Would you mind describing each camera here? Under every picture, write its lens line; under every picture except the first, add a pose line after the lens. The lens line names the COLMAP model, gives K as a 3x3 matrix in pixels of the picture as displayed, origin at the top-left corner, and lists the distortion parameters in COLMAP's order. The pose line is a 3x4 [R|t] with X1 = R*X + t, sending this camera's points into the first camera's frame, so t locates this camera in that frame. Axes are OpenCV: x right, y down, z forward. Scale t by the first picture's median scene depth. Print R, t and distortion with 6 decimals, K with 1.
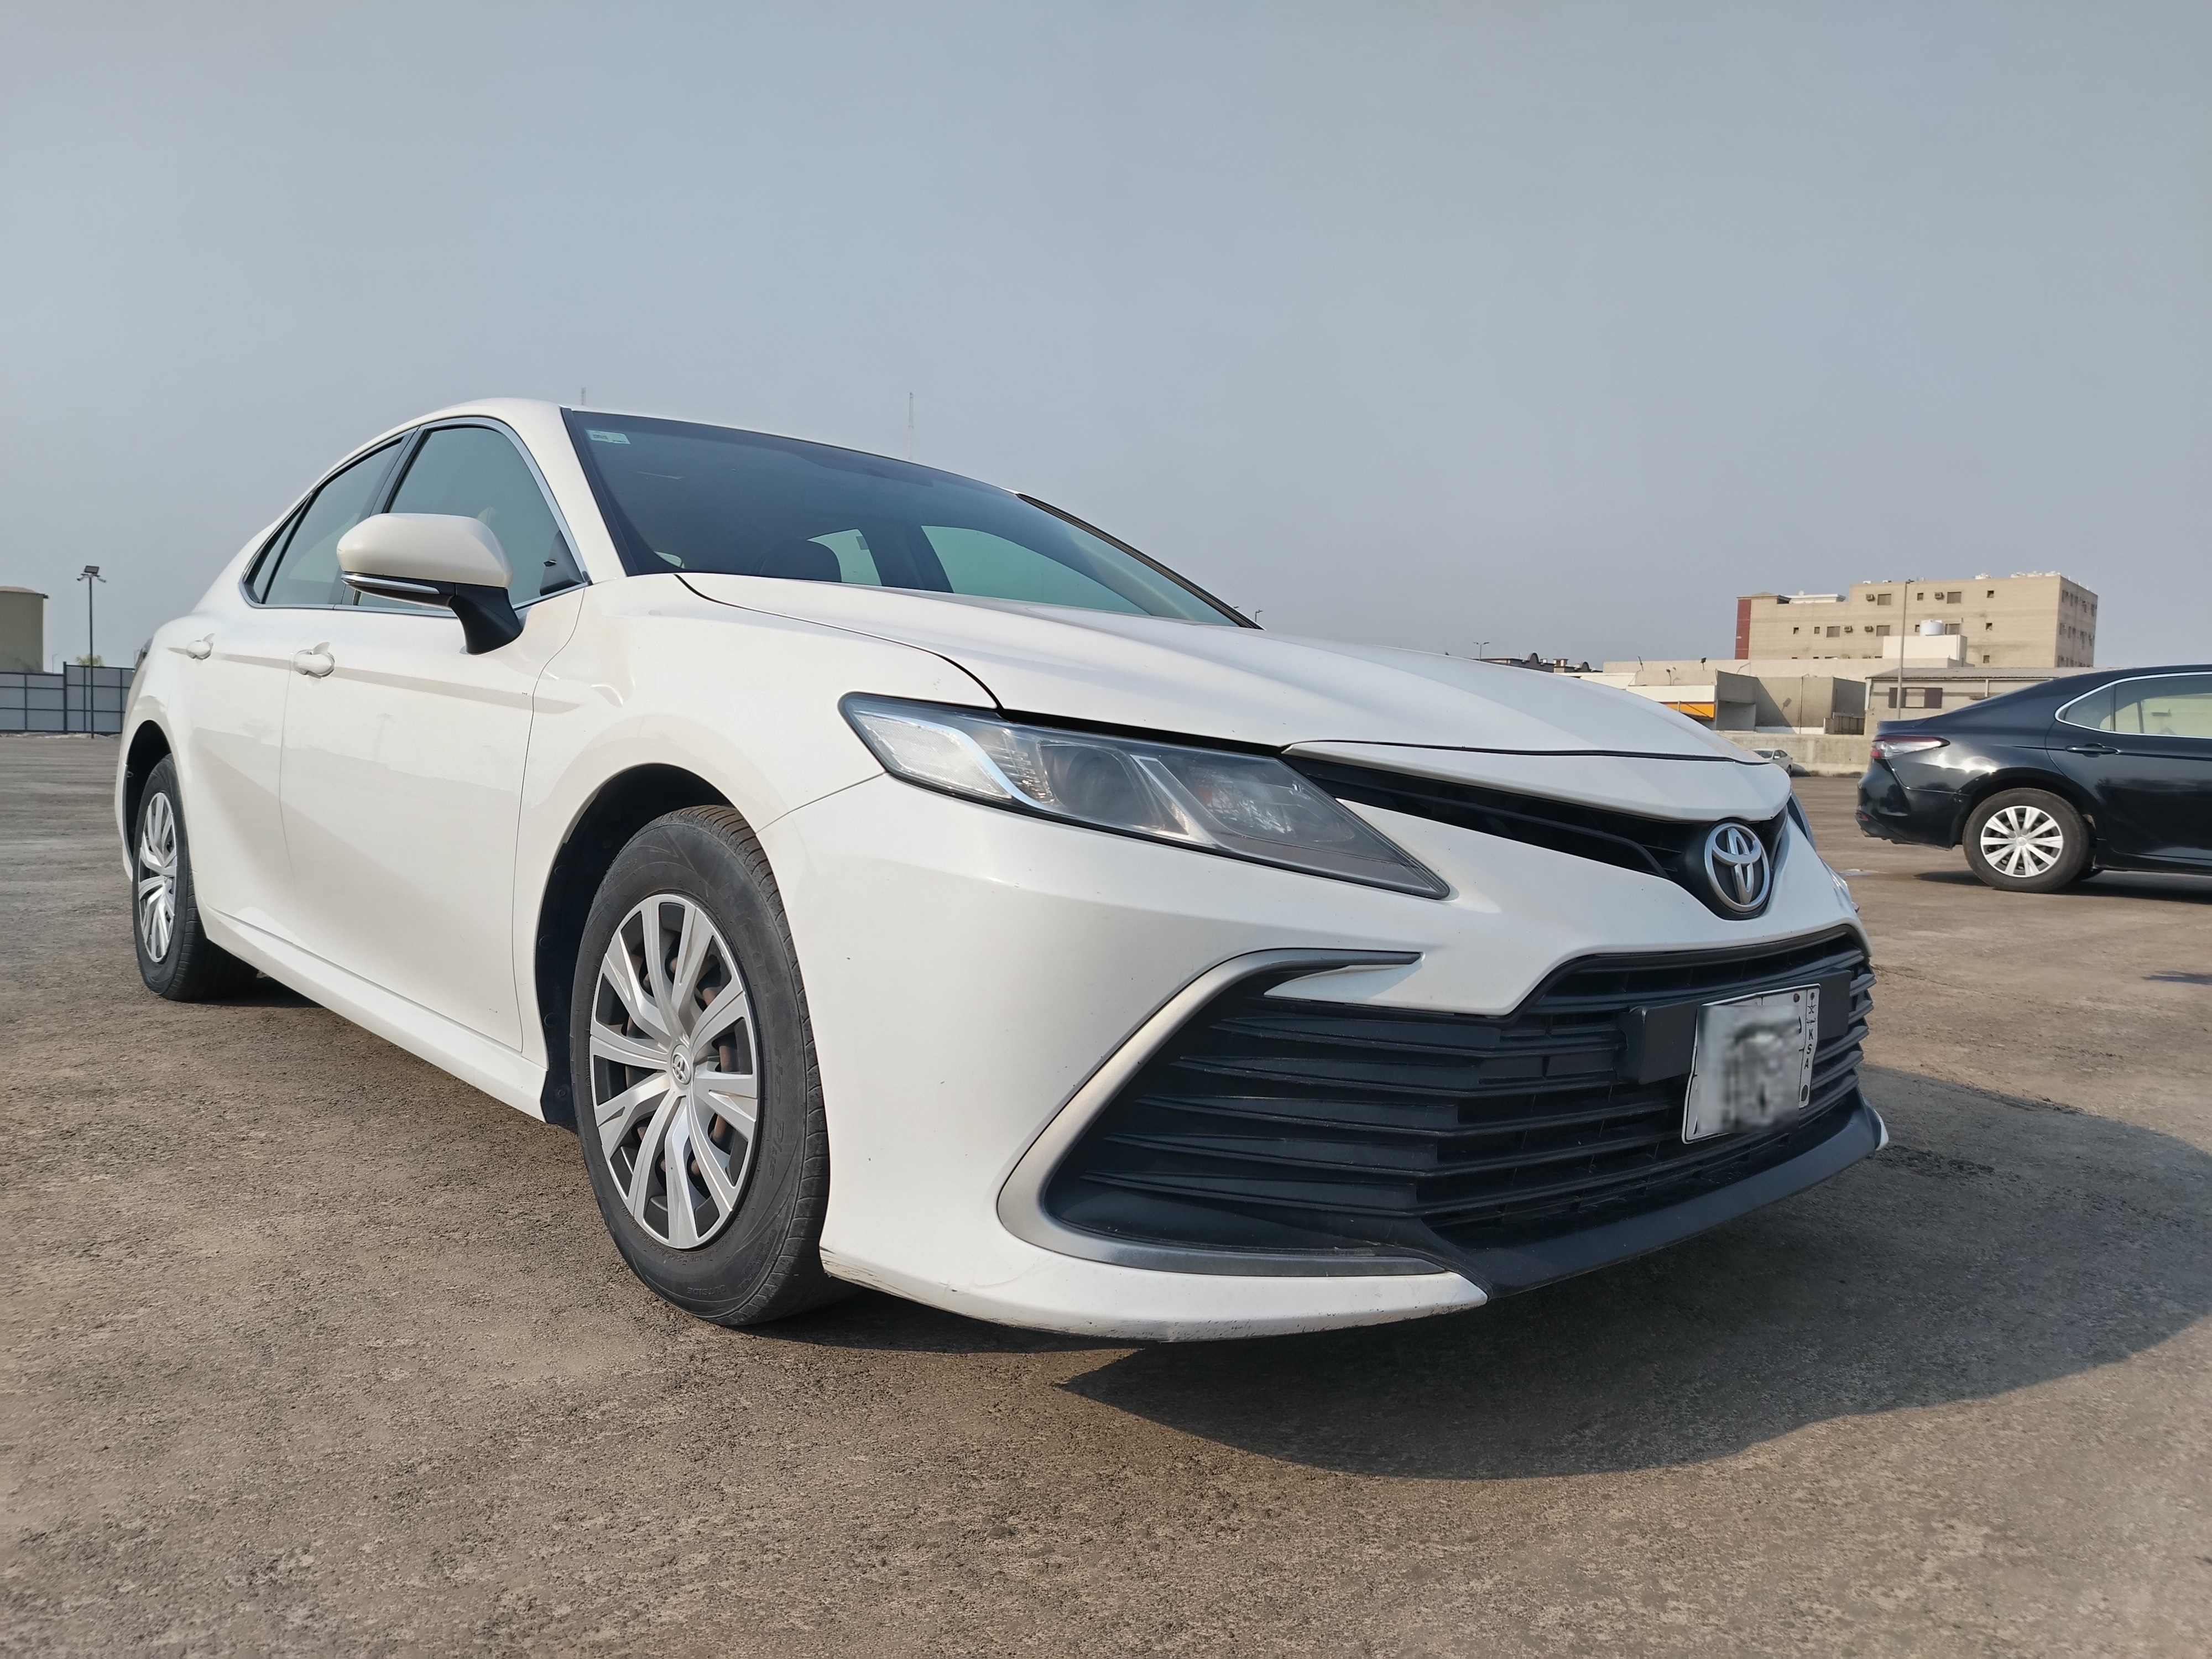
lens RADIAL K [[1548.0, 0, 1104.5], [0, 1548.0, 893.1], [0, 0, 1]] dist [0.004336, 0.002904]
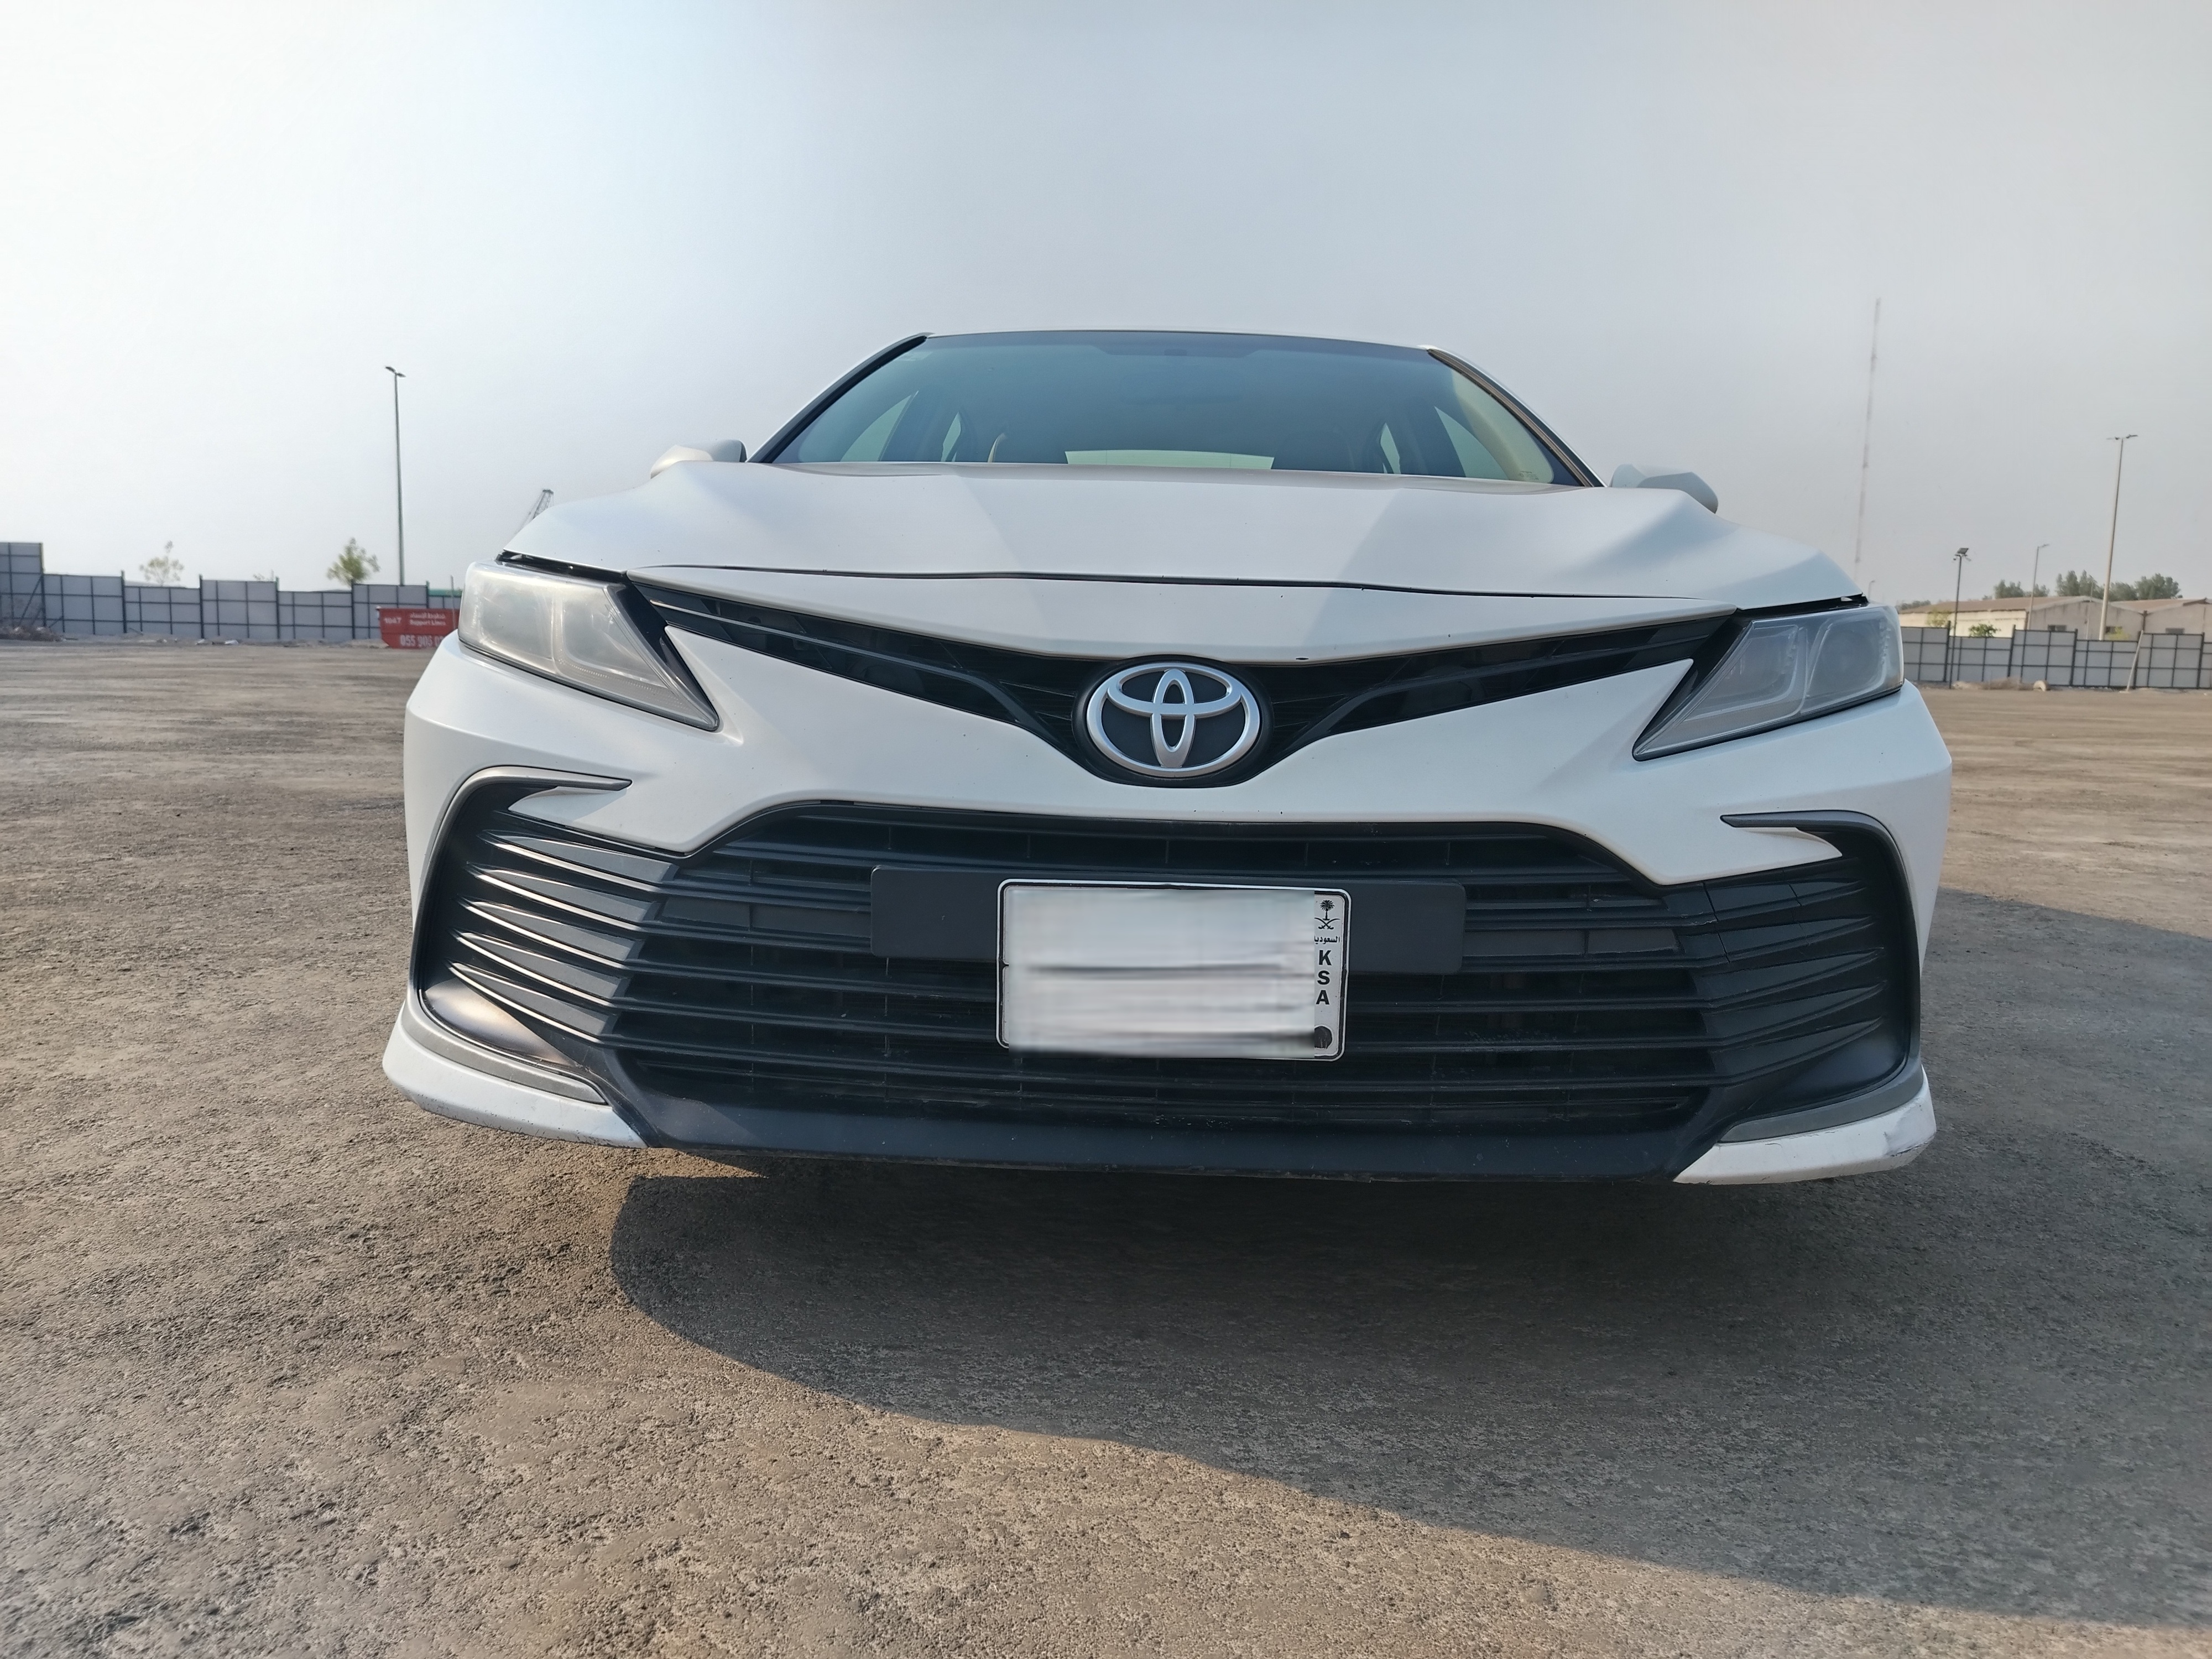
lens RADIAL K [[1555.3, 0, 1106.0], [0, 1555.3, 829.5], [0, 0, 1]] dist [0.004286, 0.000749]
pose [[0.709314, 0.065234, -0.701867, 0.981689], [-0.067388, 0.997424, 0.024601, 0.021786], [0.701664, 0.029847, 0.711883, 0.444997]]
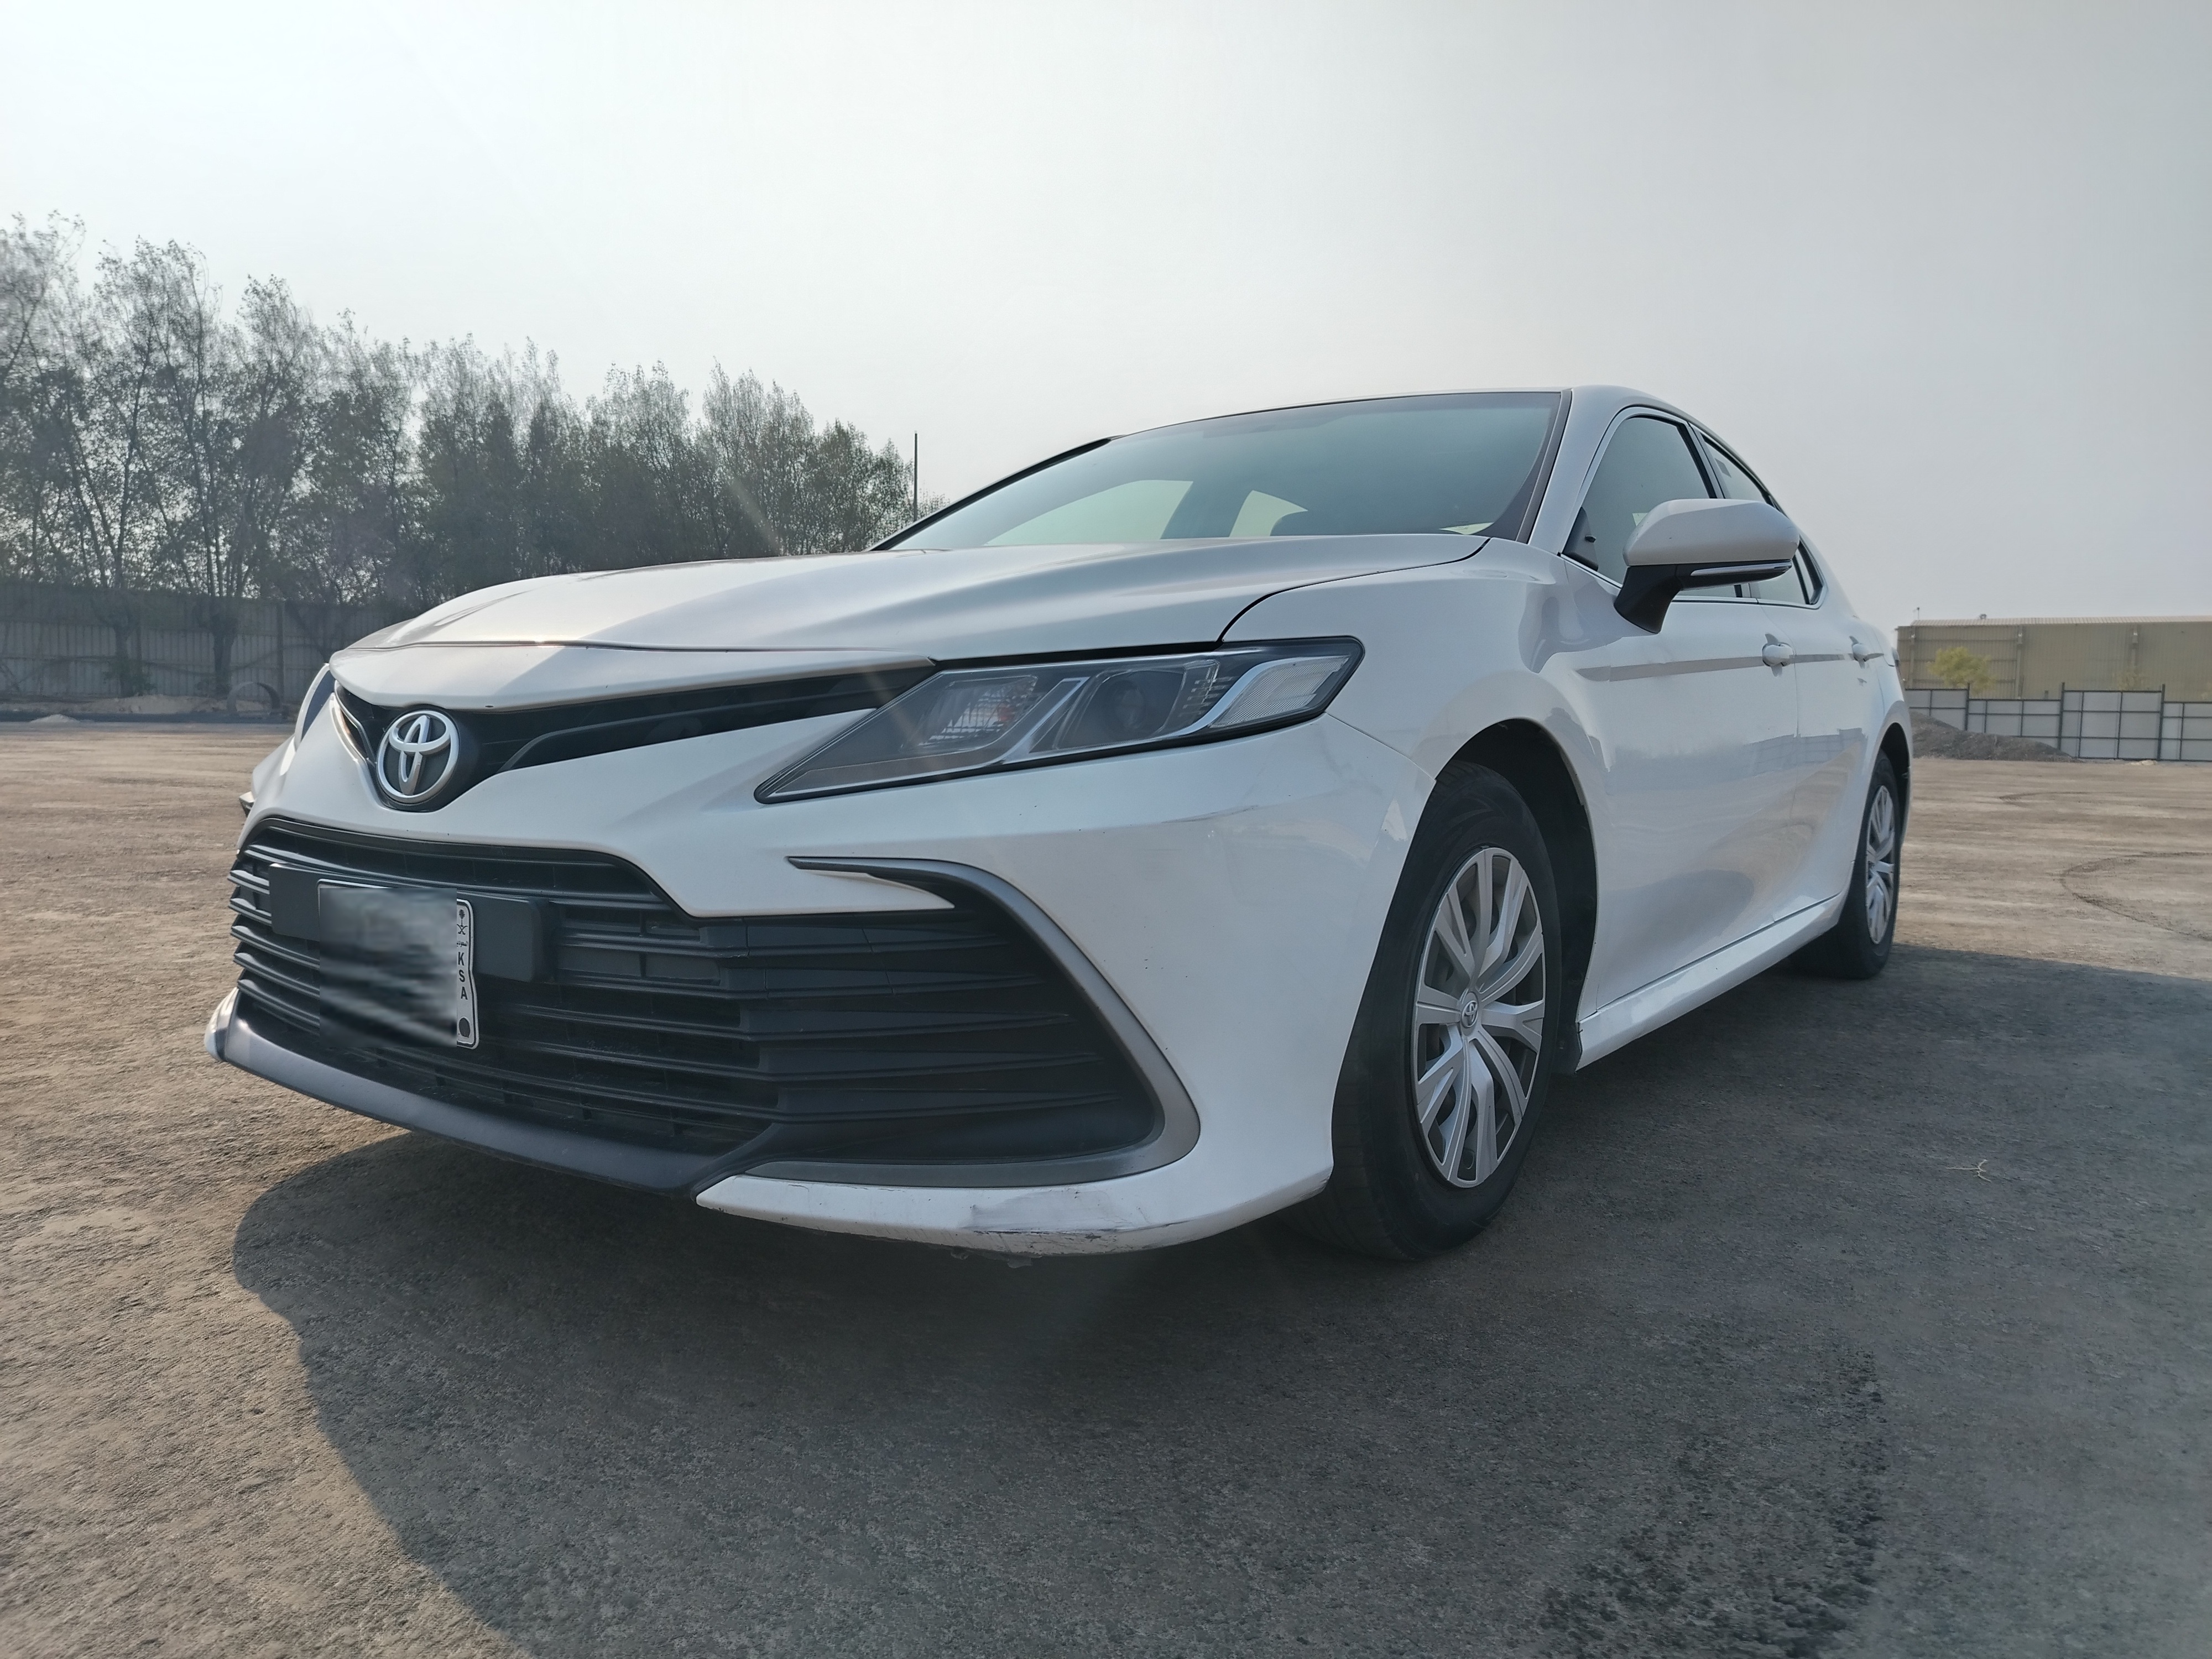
lens RADIAL K [[1574.2, 0, 1106.7], [0, 1574.2, 768.4], [0, 0, 1]] dist [-0.000091, -0.001178]
pose [[0.198560, 0.004239, -0.980080, 1.529306], [-0.112757, 0.993449, -0.018547, -0.040272], [0.973581, 0.114194, 0.197737, 1.274583]]
